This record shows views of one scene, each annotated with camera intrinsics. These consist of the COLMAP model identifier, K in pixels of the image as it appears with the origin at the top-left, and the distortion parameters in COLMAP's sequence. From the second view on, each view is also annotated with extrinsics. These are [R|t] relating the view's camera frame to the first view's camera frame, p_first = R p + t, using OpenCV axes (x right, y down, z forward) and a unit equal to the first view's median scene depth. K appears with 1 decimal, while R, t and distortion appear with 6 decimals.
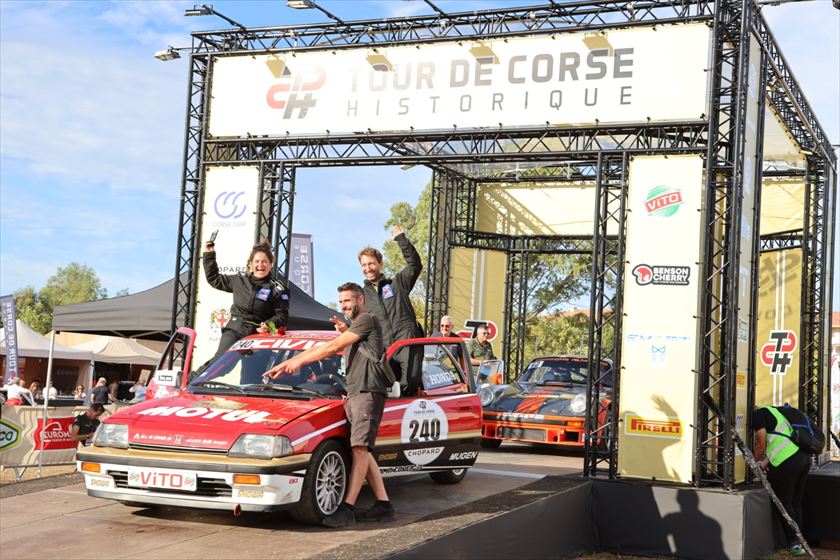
lens RADIAL K [[1079.8, 0, 420.0], [0, 1079.8, 280.0], [0, 0, 1]] dist [0.092116, 0.007974]
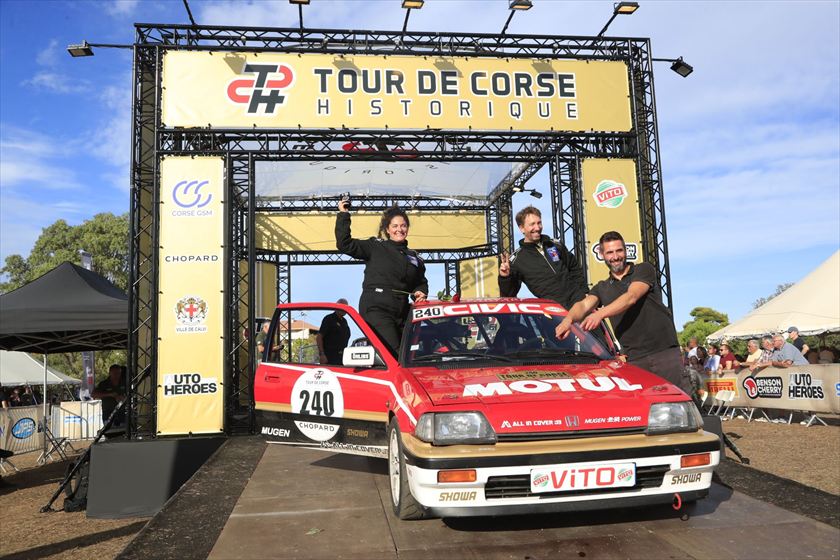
lens RADIAL K [[676.4, 0, 420.0], [0, 676.4, 280.0], [0, 0, 1]] dist [-0.040447, -0.000444]
pose [[0.865448, -0.020626, 0.500573, -0.306264], [0.036871, 0.999065, -0.022581, 0.031445], [-0.499639, 0.037999, 0.865400, 0.364197]]
